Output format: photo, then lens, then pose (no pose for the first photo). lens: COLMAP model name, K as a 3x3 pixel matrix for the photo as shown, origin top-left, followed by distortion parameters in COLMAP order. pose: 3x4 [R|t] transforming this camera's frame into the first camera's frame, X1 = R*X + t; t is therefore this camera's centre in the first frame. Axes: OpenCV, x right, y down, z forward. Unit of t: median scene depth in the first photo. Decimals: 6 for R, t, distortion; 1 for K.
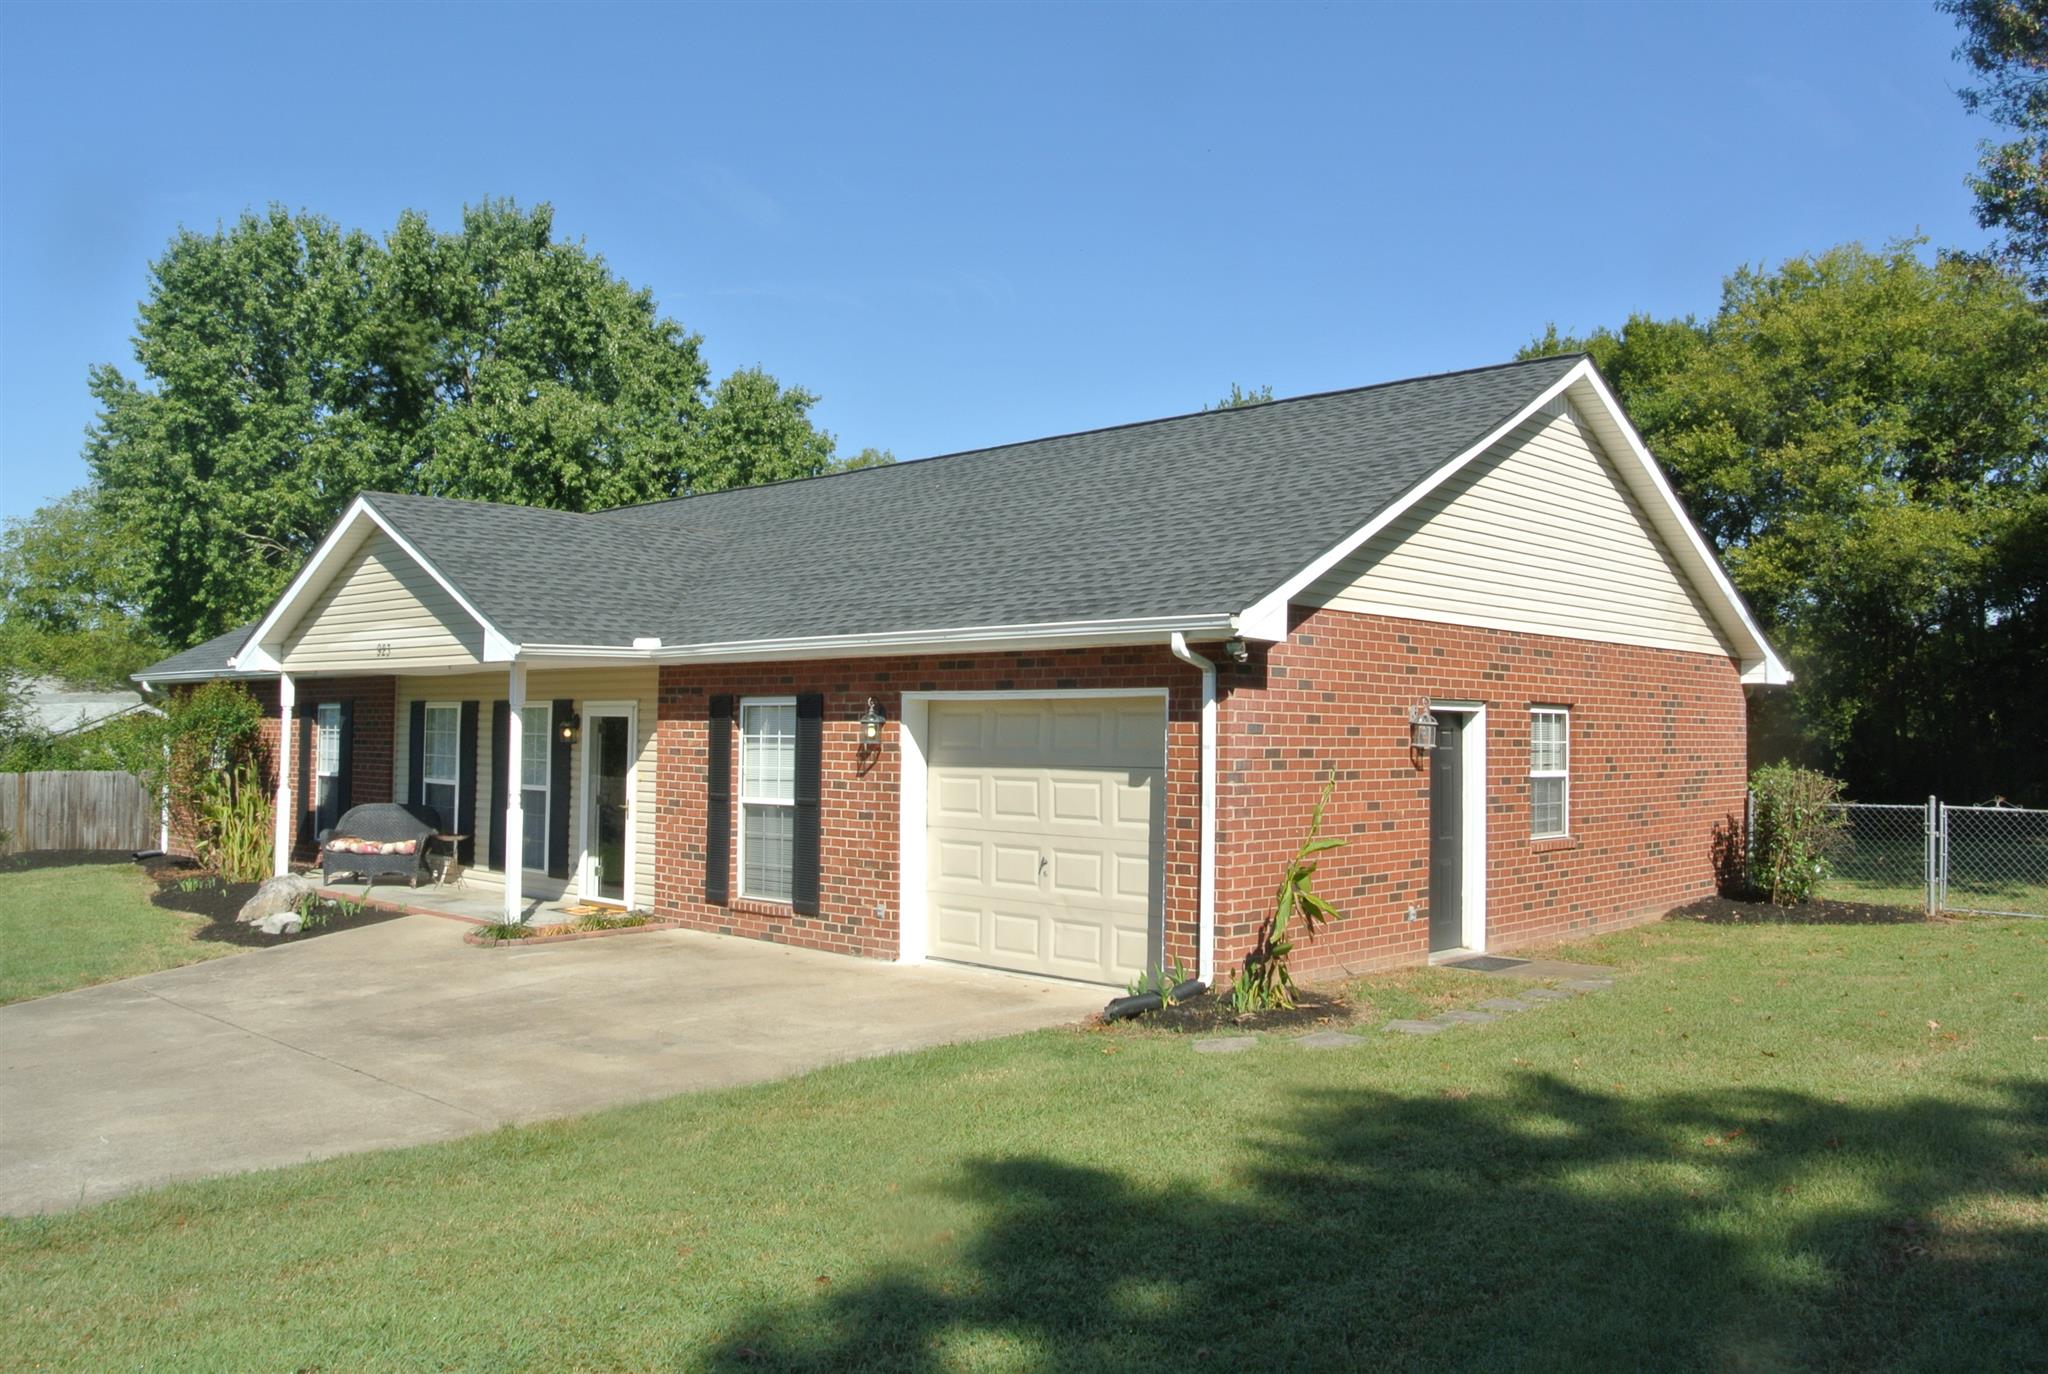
lens RADIAL K [[1598.9, 0, 1031.1], [0, 1598.9, 664.4], [0, 0, 1]] dist [-0.076980, 0.012311]
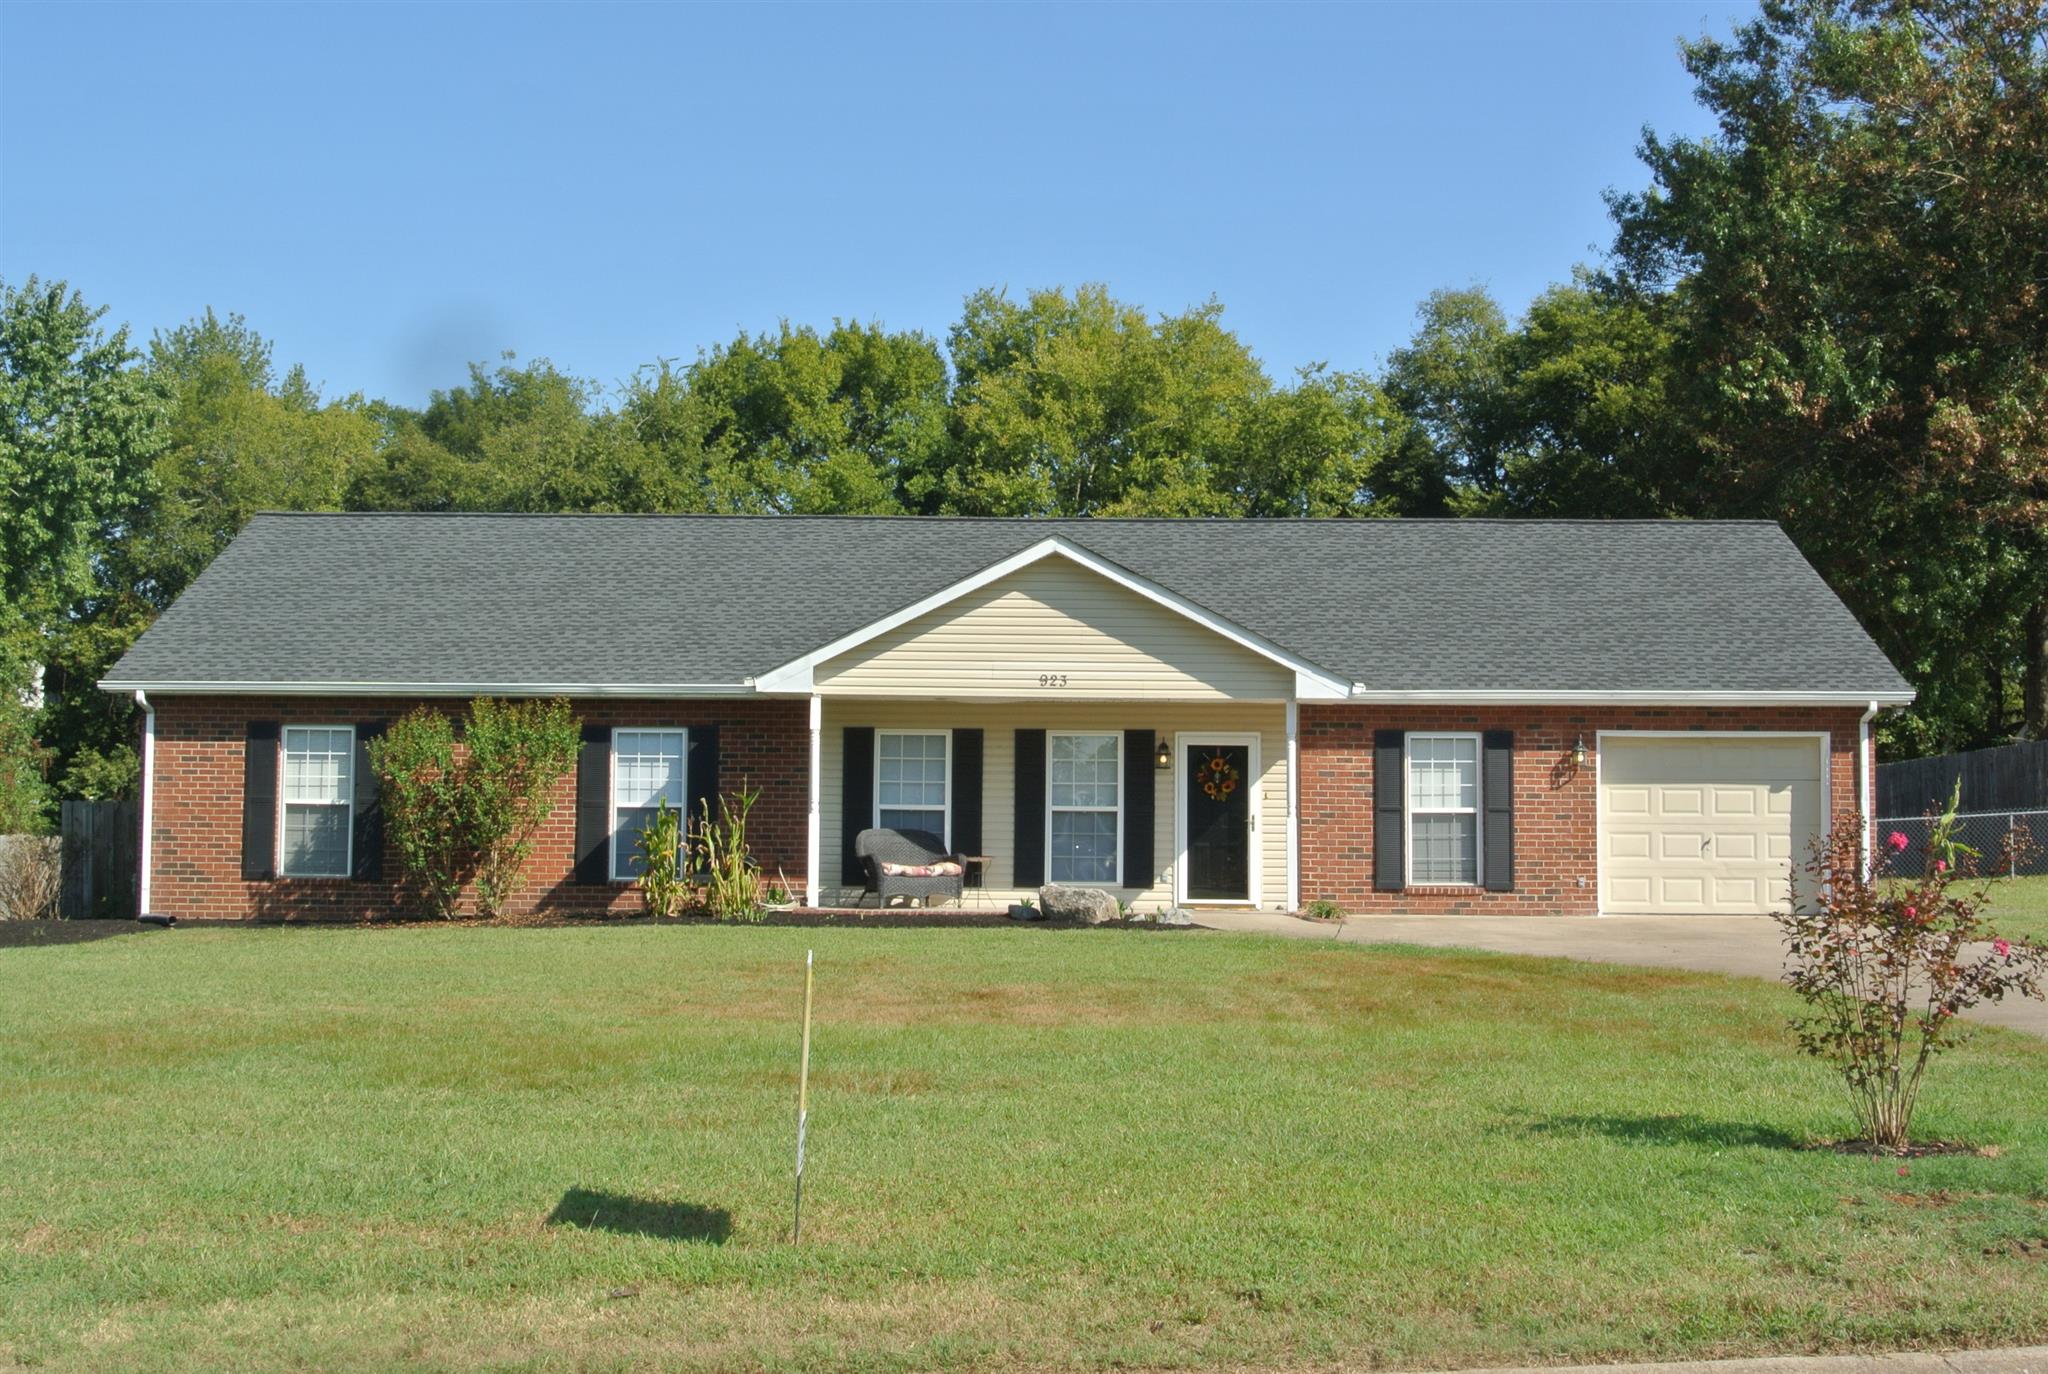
lens RADIAL K [[1598.9, 0, 1031.1], [0, 1598.9, 664.4], [0, 0, 1]] dist [-0.076980, 0.012311]
pose [[0.773906, 0.040411, 0.632010, -1.303002], [-0.031613, 0.999183, -0.025177, 0.008321], [-0.632511, -0.000495, 0.774551, 0.191134]]
